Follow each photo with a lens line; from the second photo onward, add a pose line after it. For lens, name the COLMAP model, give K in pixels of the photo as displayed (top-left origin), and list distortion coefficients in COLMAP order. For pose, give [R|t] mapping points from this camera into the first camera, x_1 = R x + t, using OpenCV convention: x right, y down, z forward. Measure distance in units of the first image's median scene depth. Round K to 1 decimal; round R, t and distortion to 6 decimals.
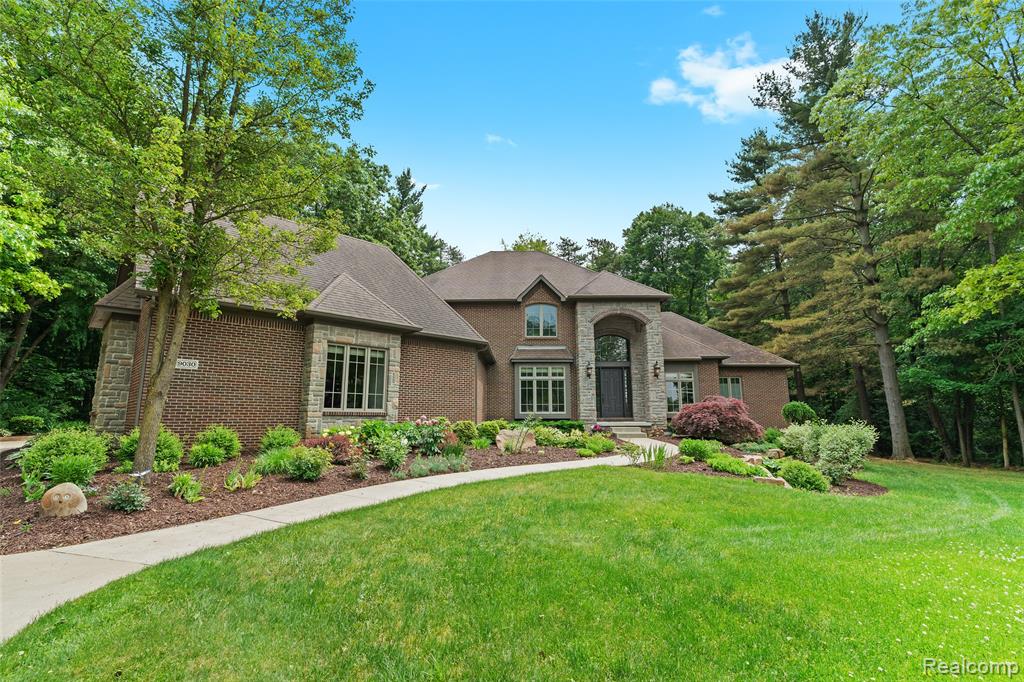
lens RADIAL K [[464.9, 0, 512.9], [0, 464.9, 338.1], [0, 0, 1]] dist [-0.016871, 0.005781]
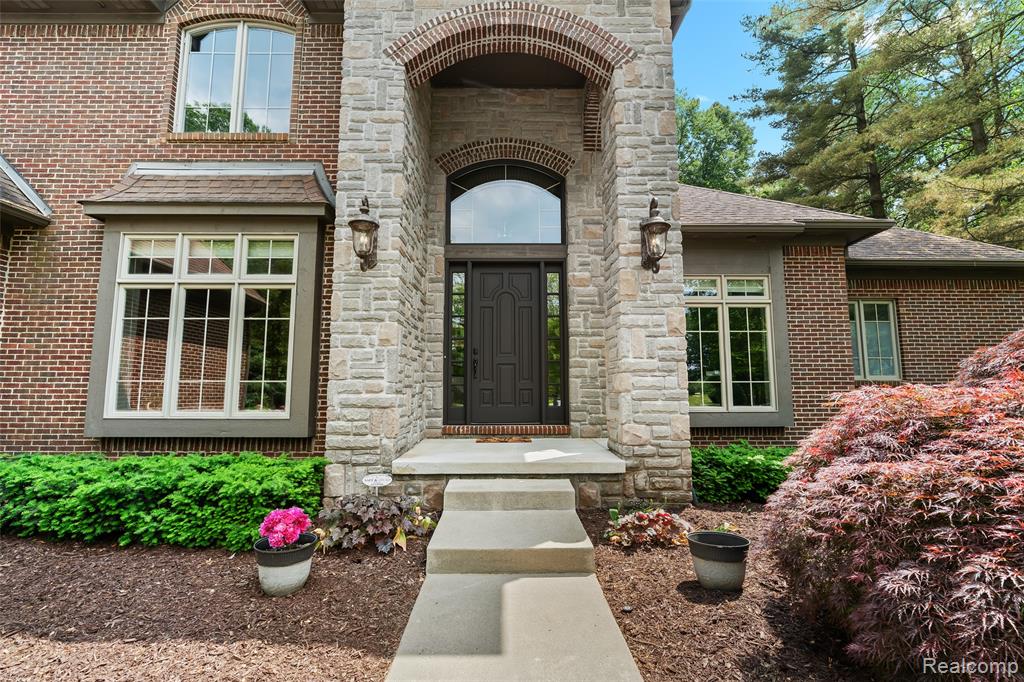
lens RADIAL K [[464.9, 0, 512.9], [0, 464.9, 338.1], [0, 0, 1]] dist [-0.016871, 0.005781]
pose [[0.999779, 0.004978, 0.020438, 0.226633], [-0.006234, 0.998063, 0.061898, 0.101240], [-0.020090, -0.062012, 0.997873, 0.738231]]
